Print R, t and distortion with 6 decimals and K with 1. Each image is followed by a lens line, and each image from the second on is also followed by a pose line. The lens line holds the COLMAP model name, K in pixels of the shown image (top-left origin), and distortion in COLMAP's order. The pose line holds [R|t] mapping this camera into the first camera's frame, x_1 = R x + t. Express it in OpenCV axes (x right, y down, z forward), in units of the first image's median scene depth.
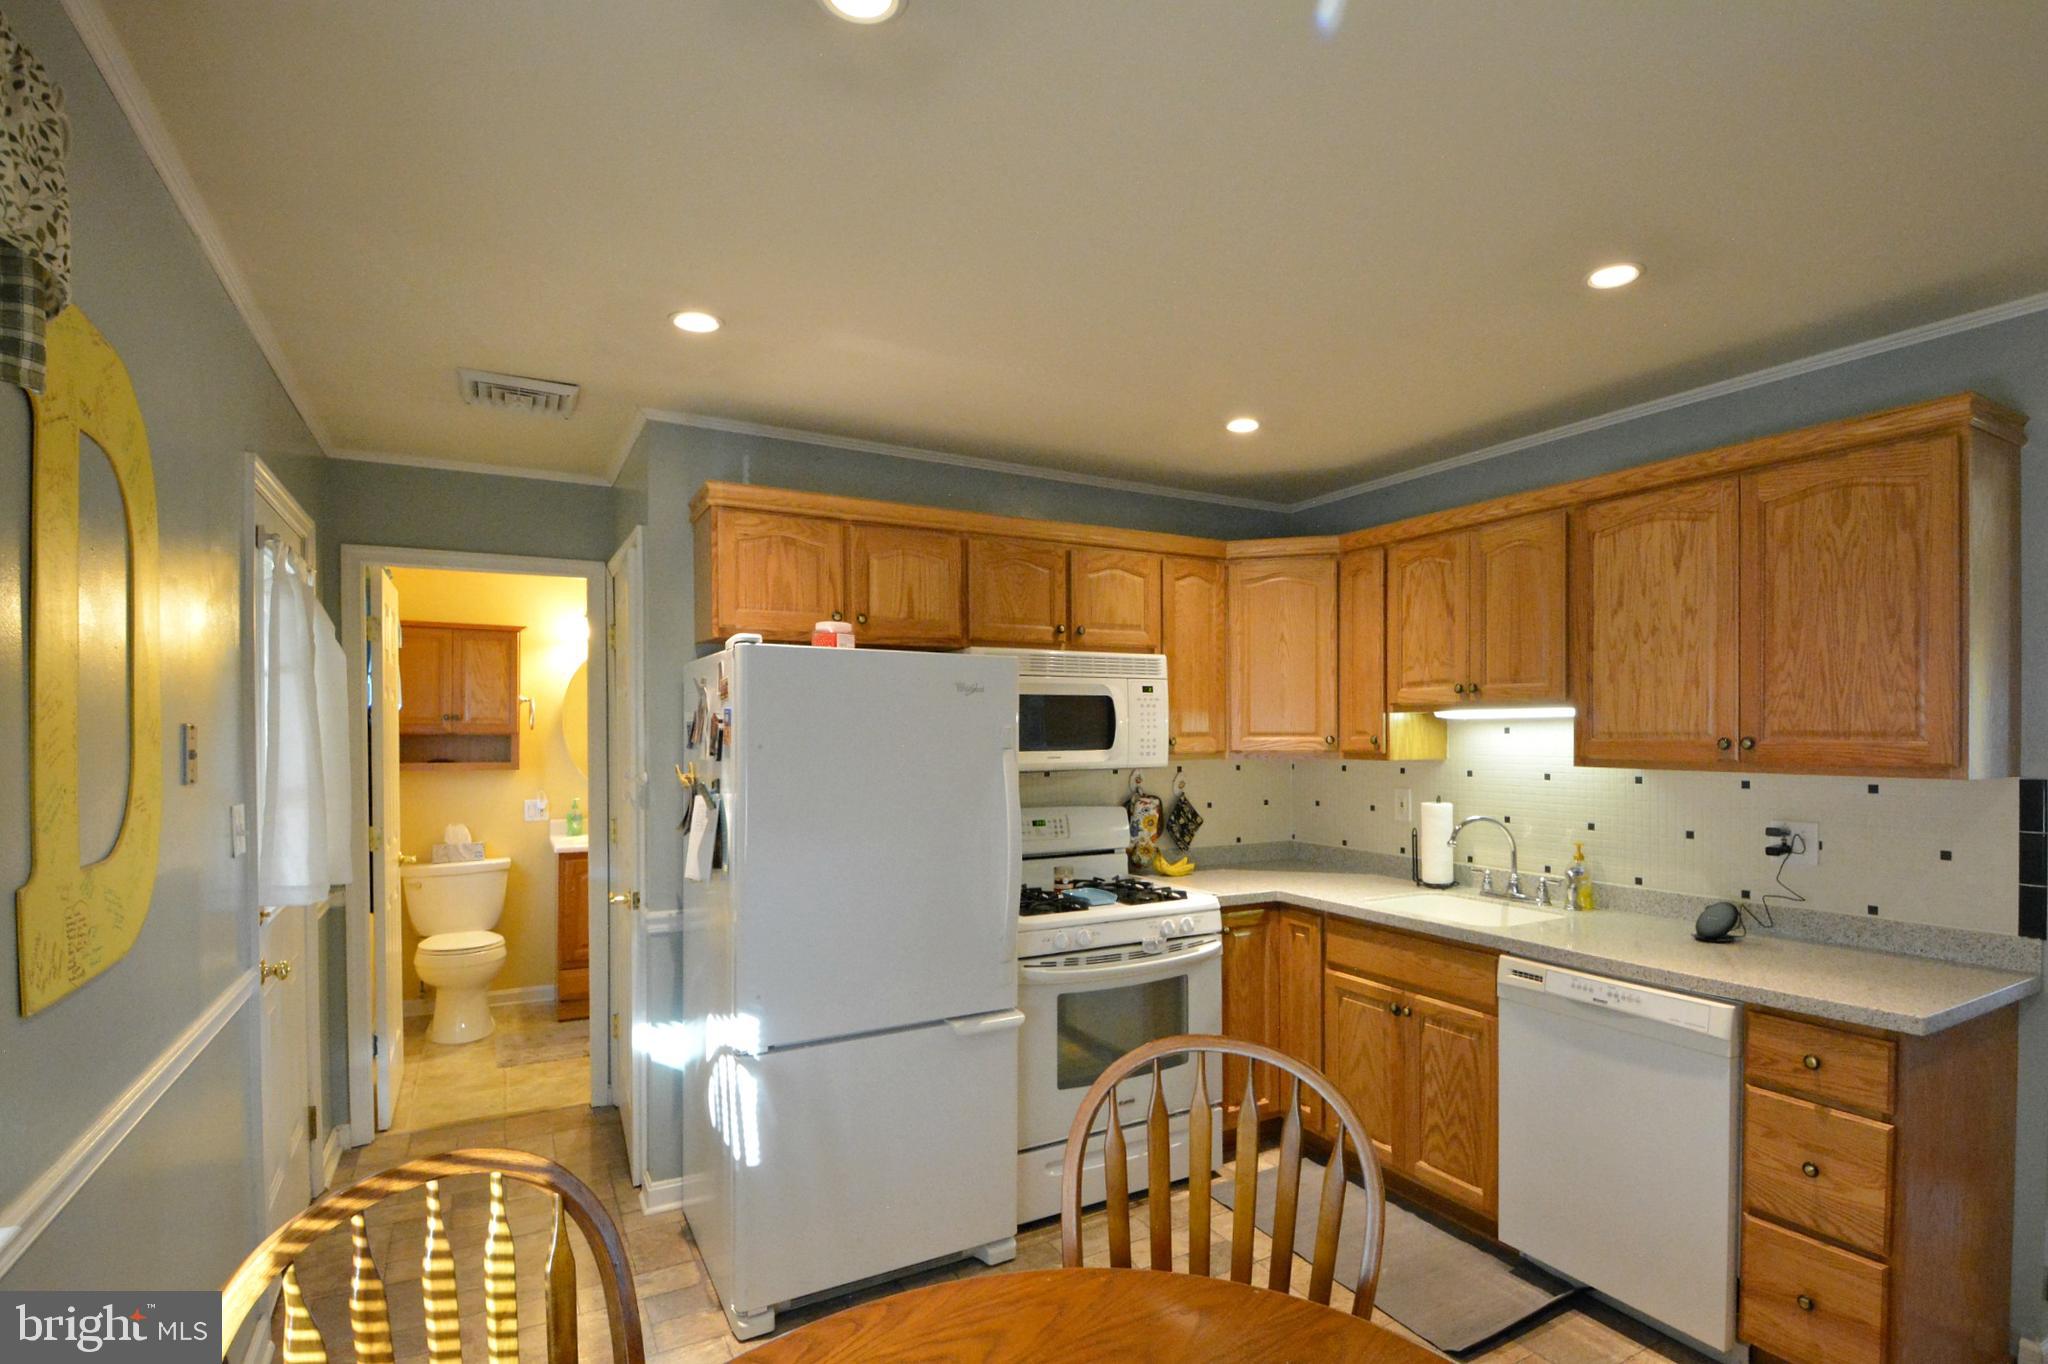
lens RADIAL K [[974.9, 0, 1064.1], [0, 974.9, 734.3], [0, 0, 1]] dist [0.000063, -0.000874]
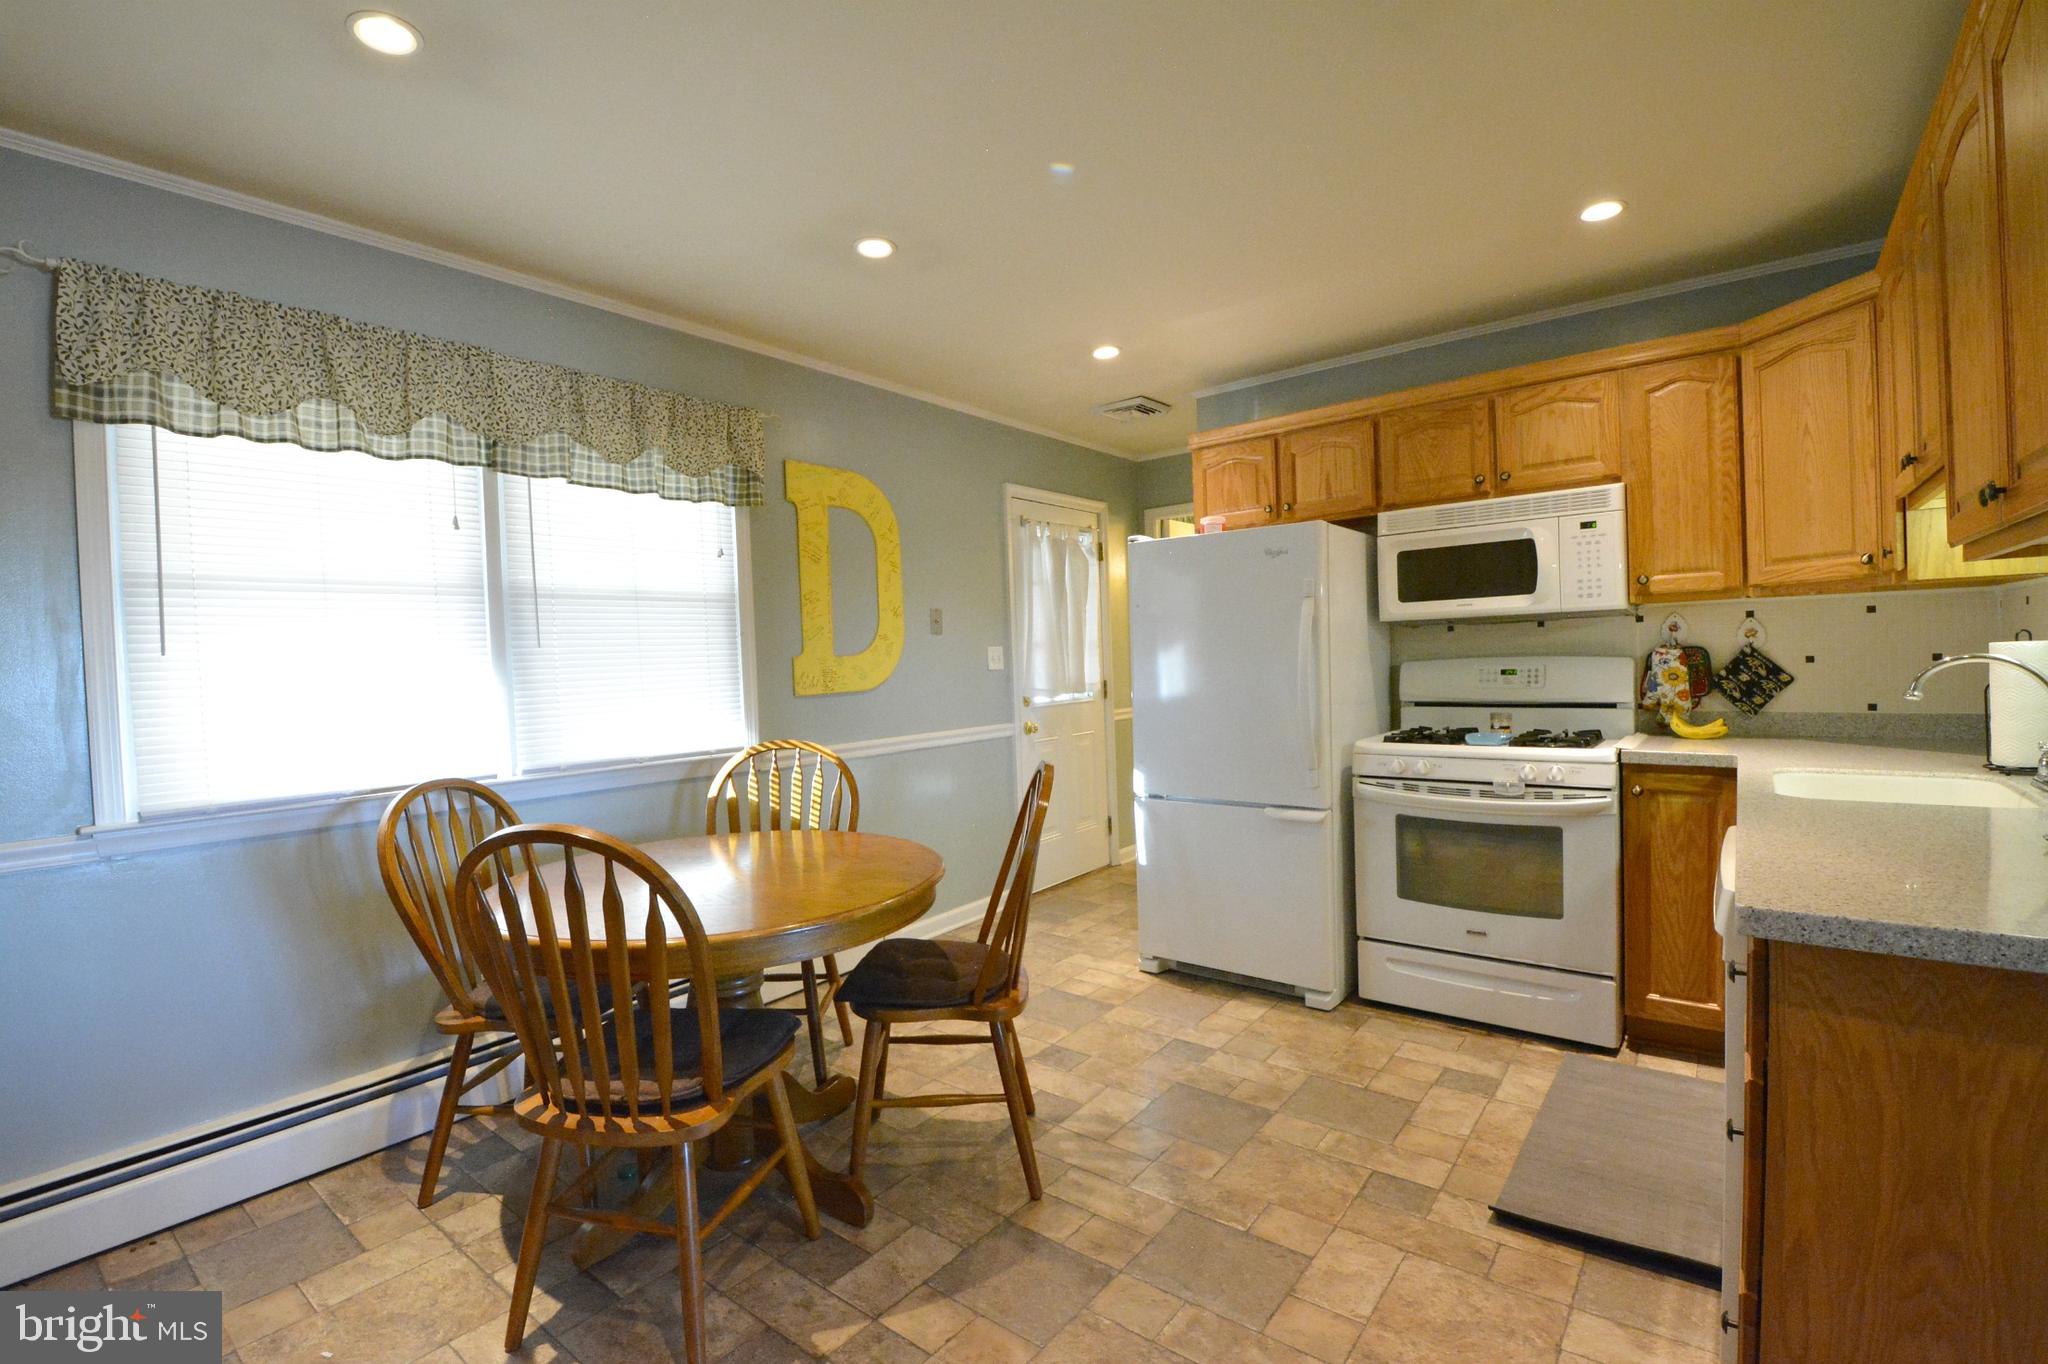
lens RADIAL K [[925.9, 0, 1018.0], [0, 925.9, 686.7], [0, 0, 1]] dist [-0.011140, -0.009856]
pose [[0.360541, 0.017094, -0.932587, 0.809065], [0.029645, 0.999117, 0.029775, 0.073809], [0.932272, -0.038381, 0.359716, 0.207956]]
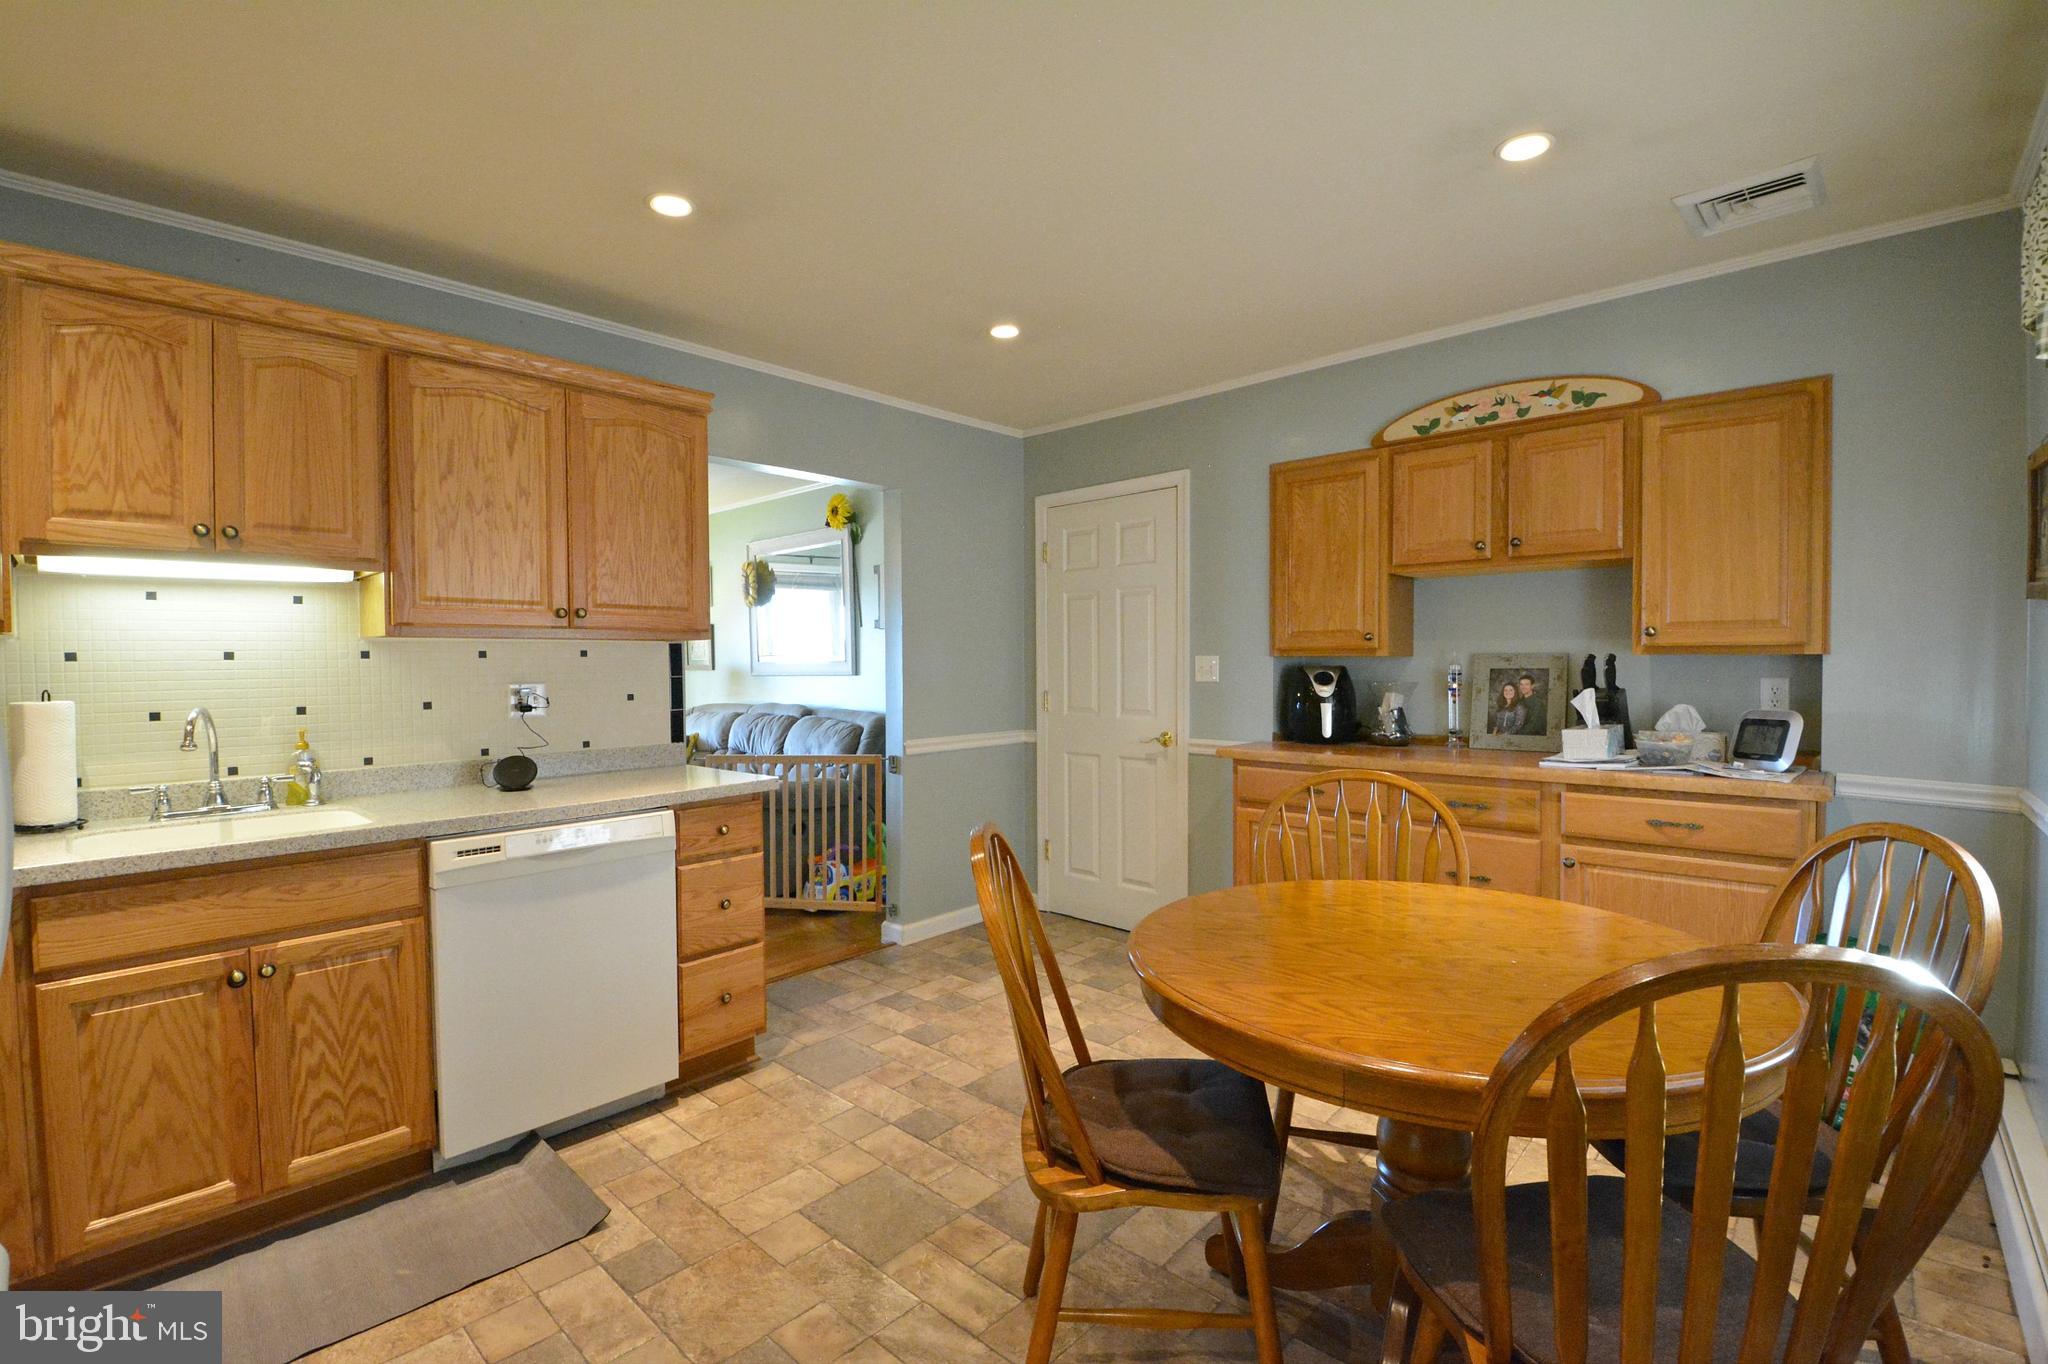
lens RADIAL K [[925.9, 0, 1034.2], [0, 925.9, 681.9], [0, 0, 1]] dist [-0.011140, -0.009856]
pose [[-0.303761, -0.013326, 0.952655, -0.450956], [0.013498, 0.999742, 0.018288, 0.064971], [-0.952653, 0.018414, -0.303503, 0.647778]]
